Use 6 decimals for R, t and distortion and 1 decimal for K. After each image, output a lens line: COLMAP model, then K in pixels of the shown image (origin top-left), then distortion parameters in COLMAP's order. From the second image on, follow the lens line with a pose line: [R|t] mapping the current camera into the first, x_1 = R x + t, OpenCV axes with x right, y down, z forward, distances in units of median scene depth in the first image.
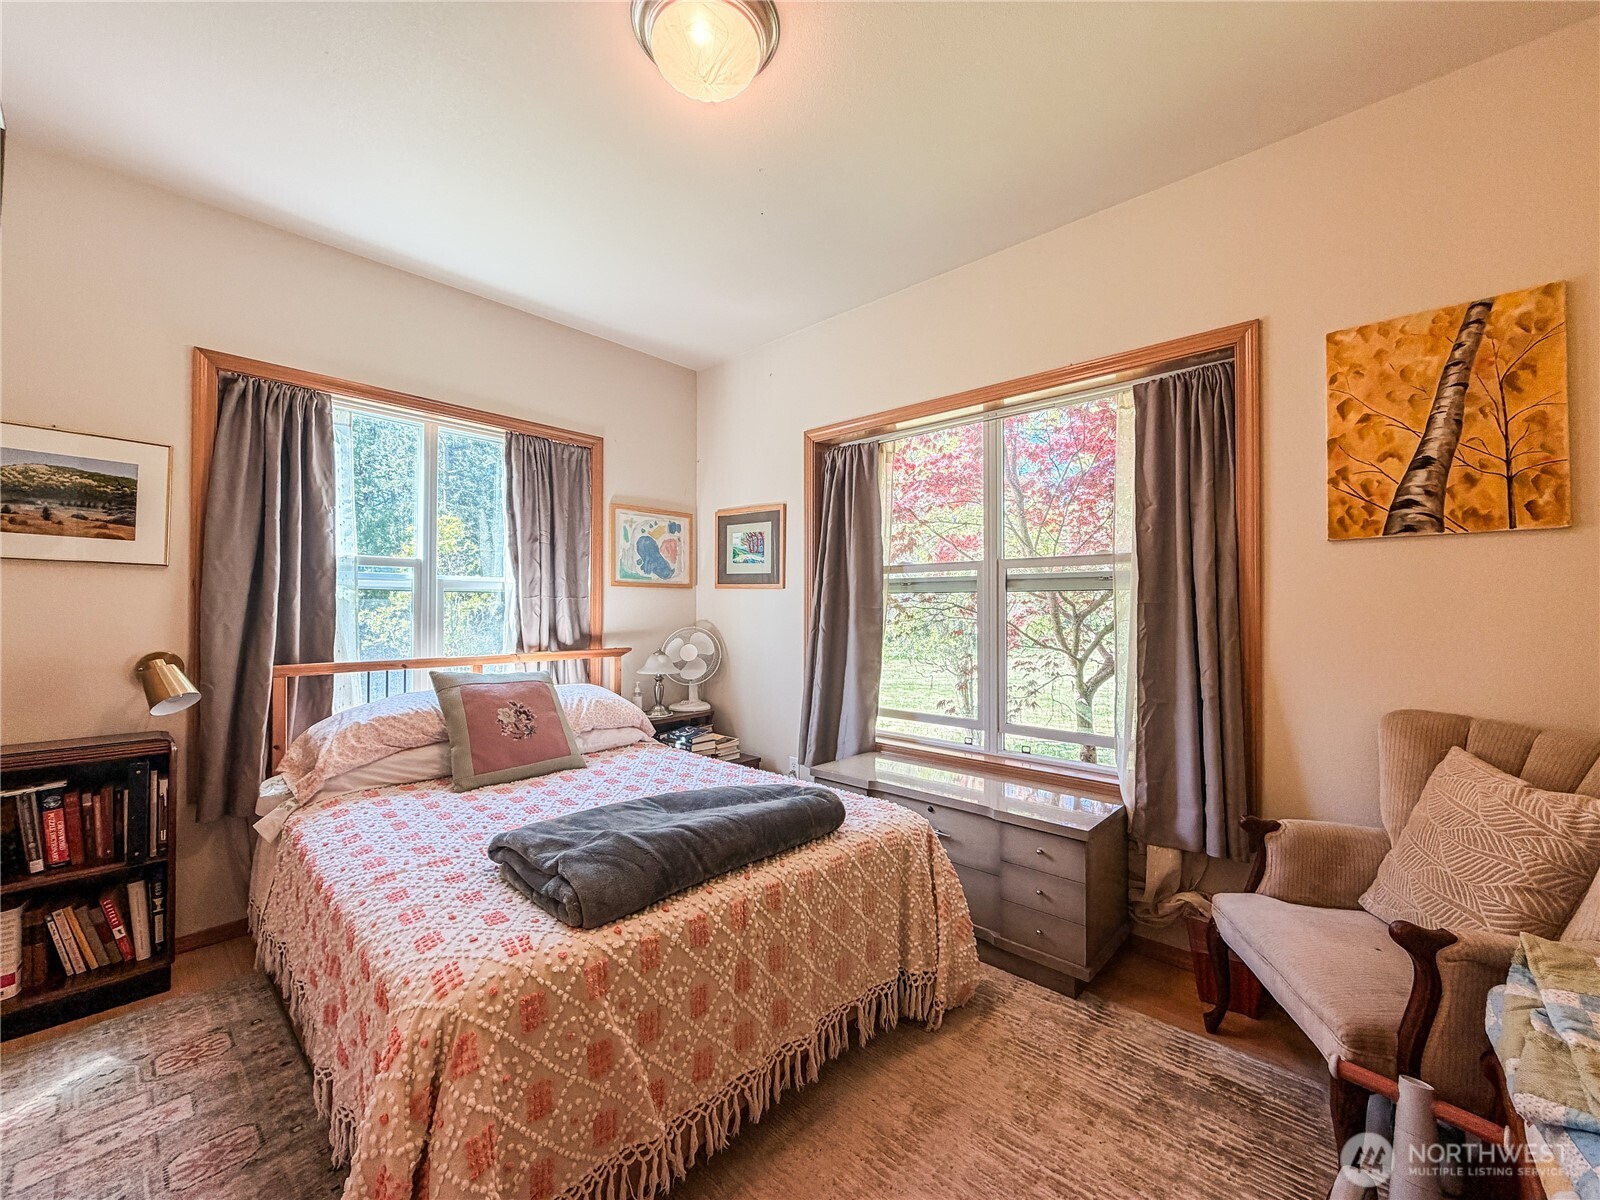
lens RADIAL K [[640.3, 0, 795.5], [0, 640.3, 598.2], [0, 0, 1]] dist [0.001596, 0.000045]
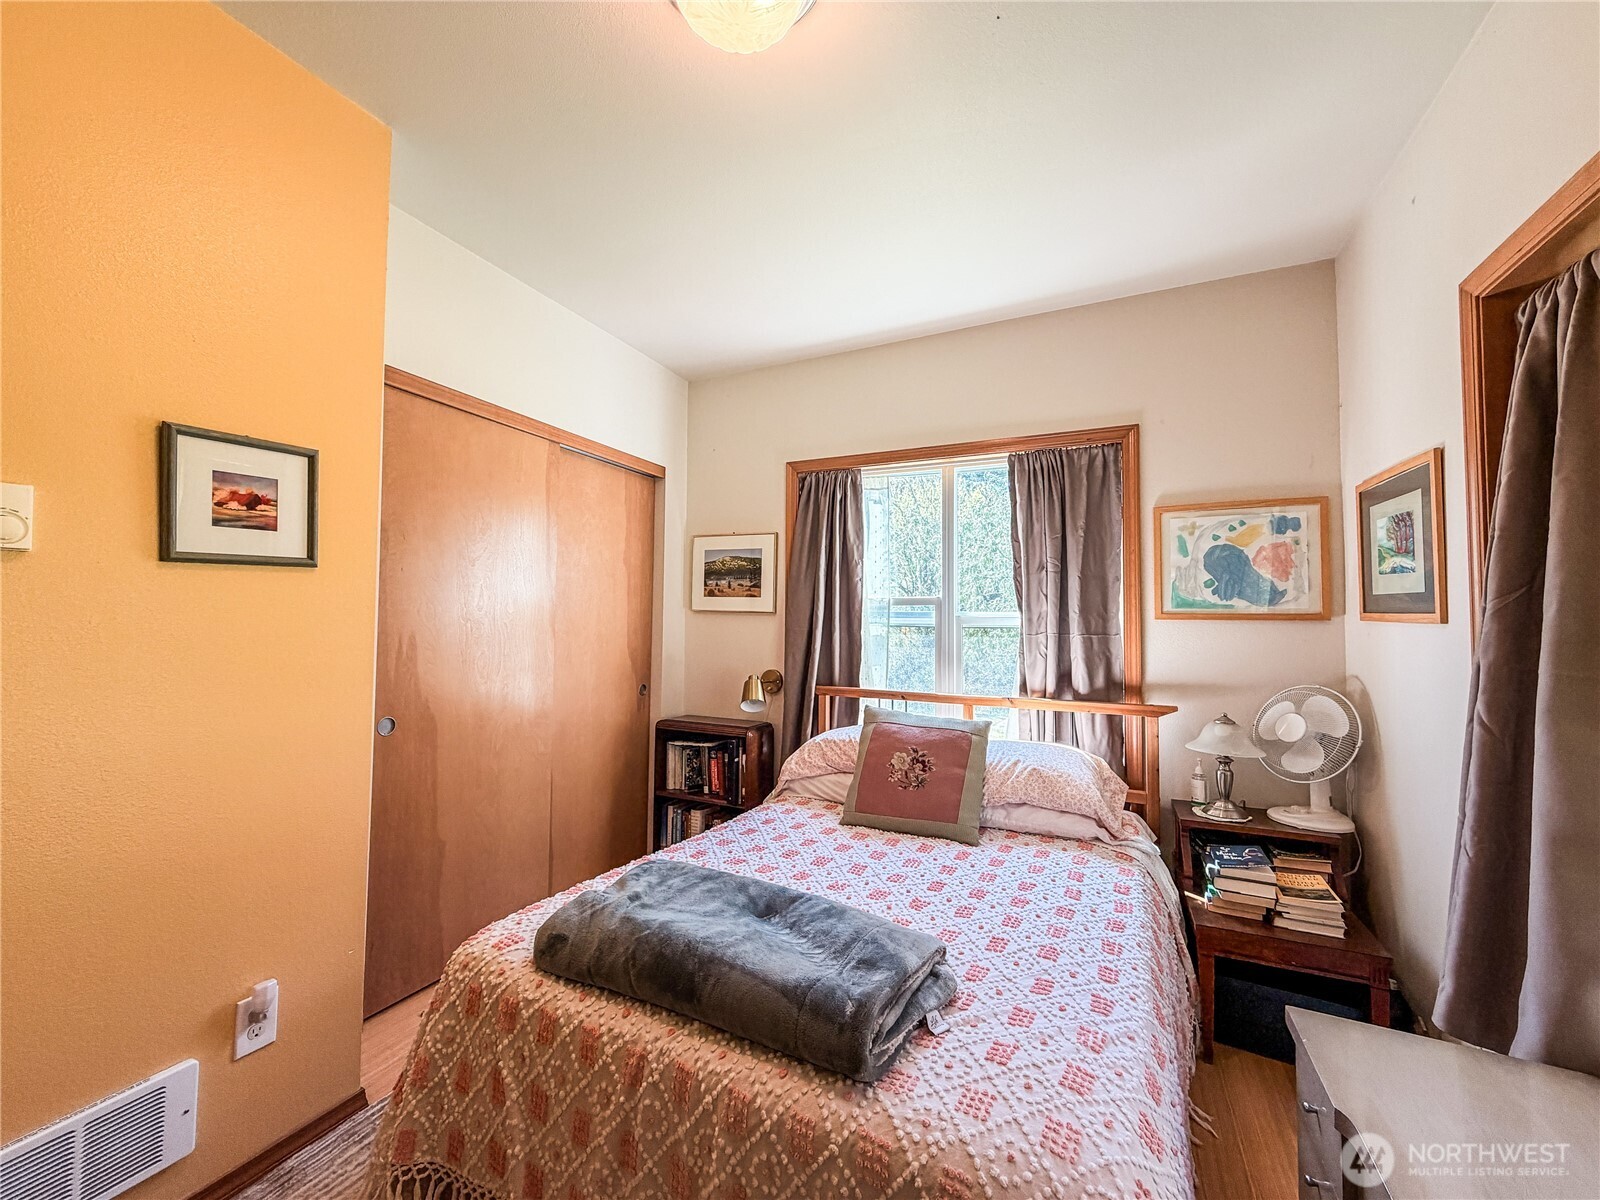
lens RADIAL K [[640.3, 0, 795.1], [0, 640.3, 598.8], [0, 0, 1]] dist [0.001596, 0.000045]
pose [[0.286348, -0.035391, -0.957472, 0.313435], [0.005289, 0.999361, -0.035357, -0.019780], [0.958111, 0.005060, 0.286353, 0.411570]]
